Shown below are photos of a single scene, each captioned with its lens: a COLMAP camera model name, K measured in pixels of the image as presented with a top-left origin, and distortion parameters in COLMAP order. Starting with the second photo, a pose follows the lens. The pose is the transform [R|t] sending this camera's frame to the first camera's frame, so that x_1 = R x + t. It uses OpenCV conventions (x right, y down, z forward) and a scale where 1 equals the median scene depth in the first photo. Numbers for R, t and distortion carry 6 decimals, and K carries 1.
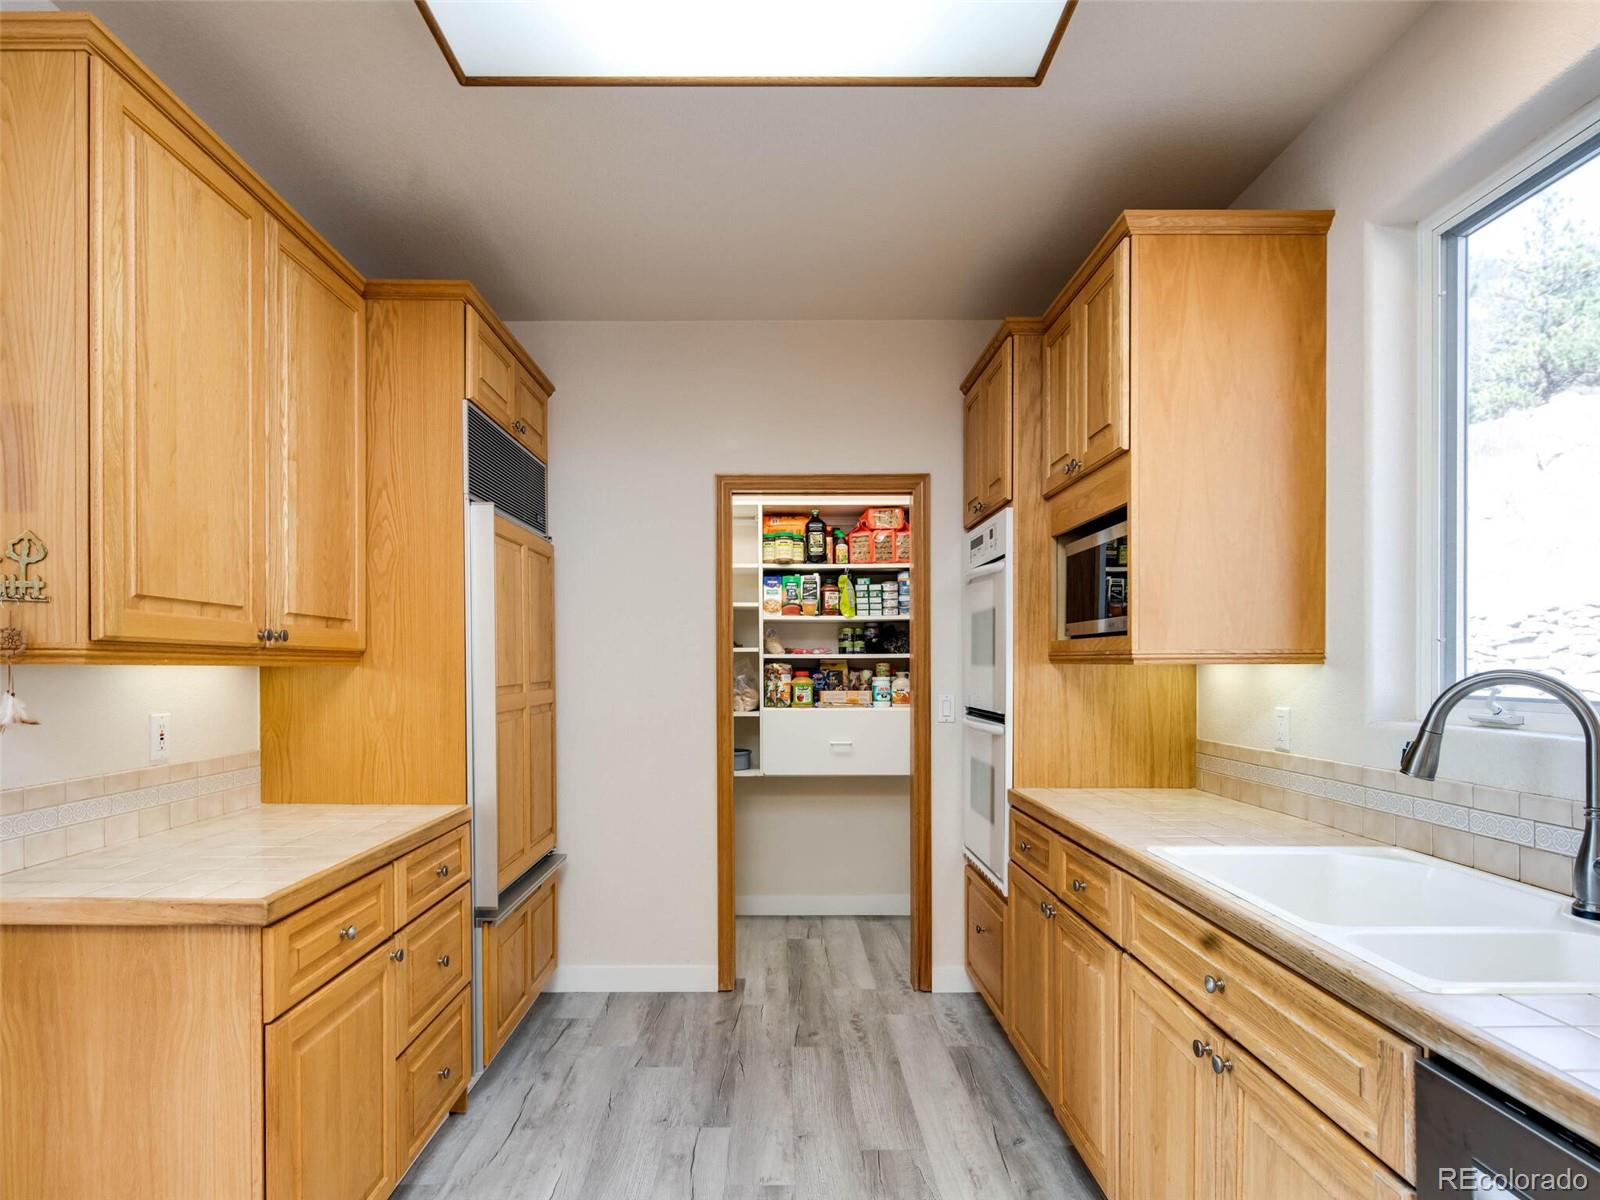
lens RADIAL K [[892.0, 0, 774.2], [0, 892.0, 669.4], [0, 0, 1]] dist [0.001354, -0.001211]
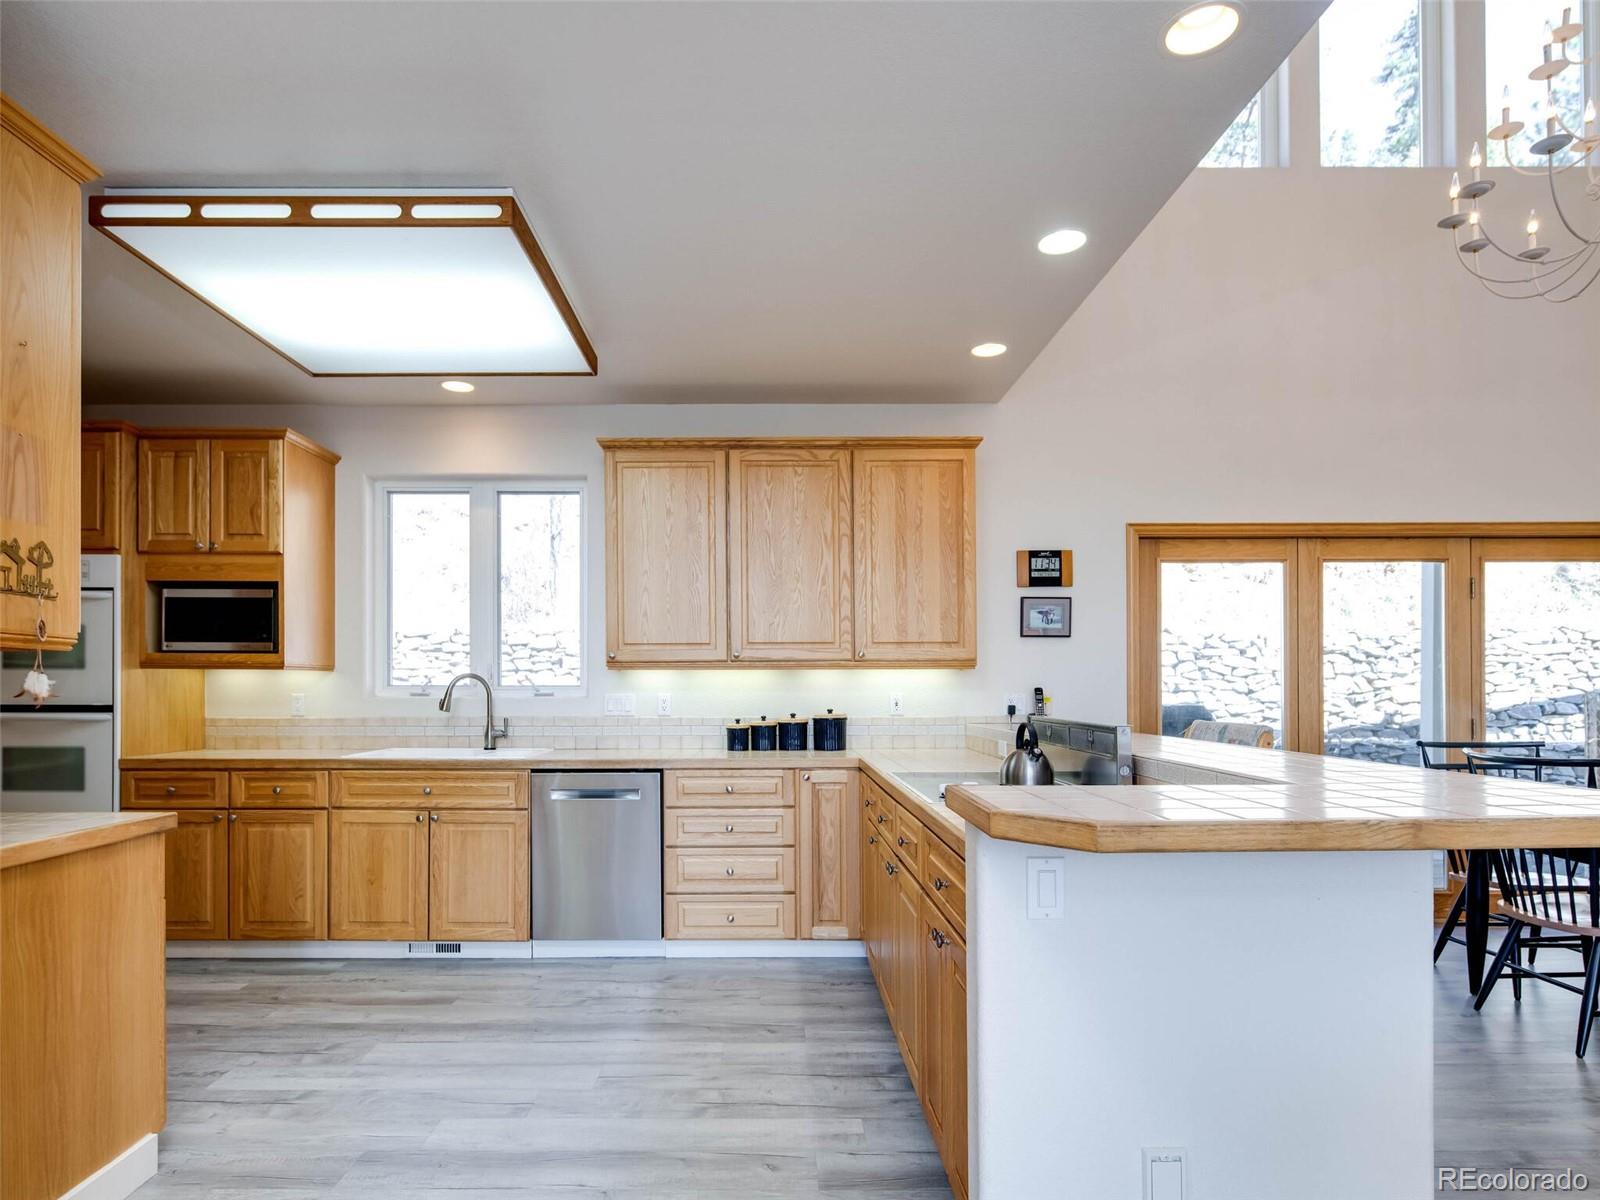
lens RADIAL K [[889.8, 0, 765.3], [0, 889.8, 695.8], [0, 0, 1]] dist [0.001100, -0.001132]
pose [[-0.000011, -0.007670, 0.999971, -0.999876], [0.002795, 0.999967, 0.007670, 0.025764], [-0.999996, 0.002795, 0.000011, -0.000774]]
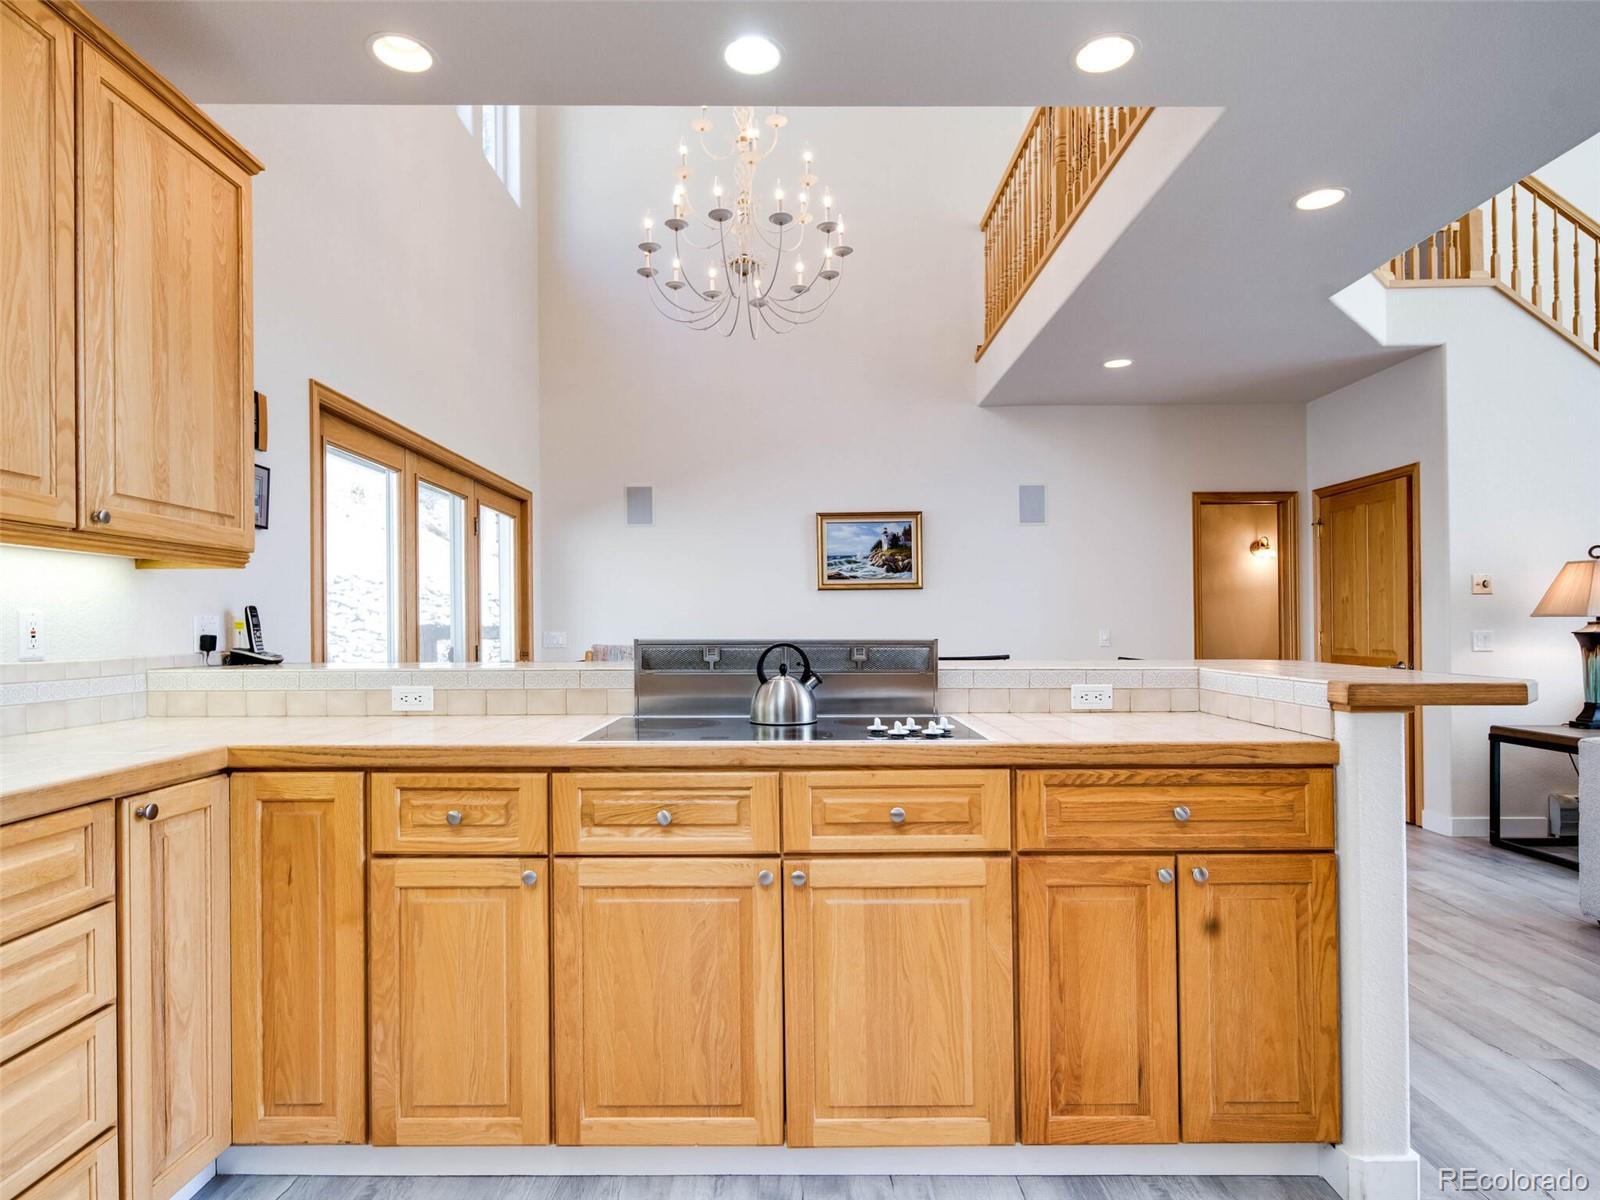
lens RADIAL K [[881.8, 0, 798.4], [0, 881.8, 616.9], [0, 0, 1]] dist [0.001296, -0.000481]
pose [[-0.999984, 0.004839, -0.003061, -0.129749], [0.004876, 0.999914, -0.012146, 0.048411], [0.003002, -0.012161, -0.999922, 0.426000]]
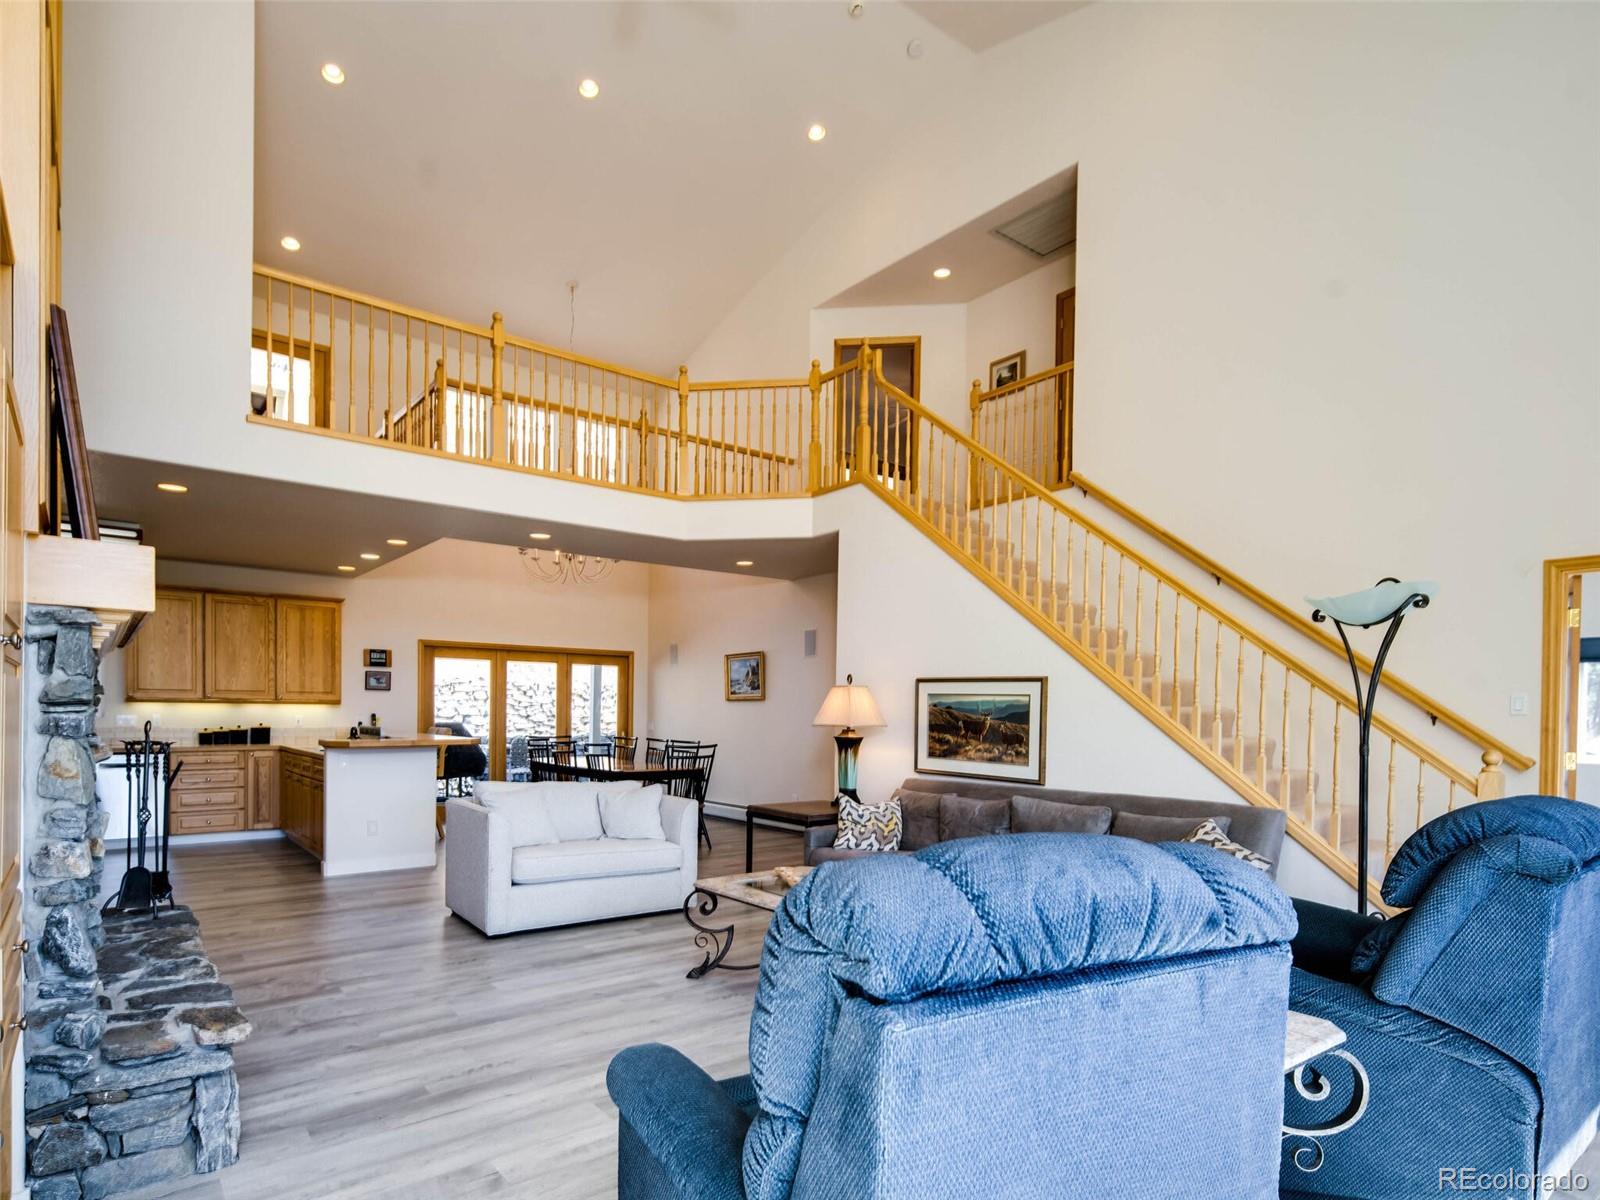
lens RADIAL K [[880.4, 0, 803.0], [0, 880.4, 715.0], [0, 0, 1]] dist [0.000338, -0.000151]
pose [[-0.629790, -0.007415, 0.776730, -2.826853], [-0.009365, 0.999954, 0.001953, 0.009596], [-0.776709, -0.006044, -0.629831, 0.317592]]
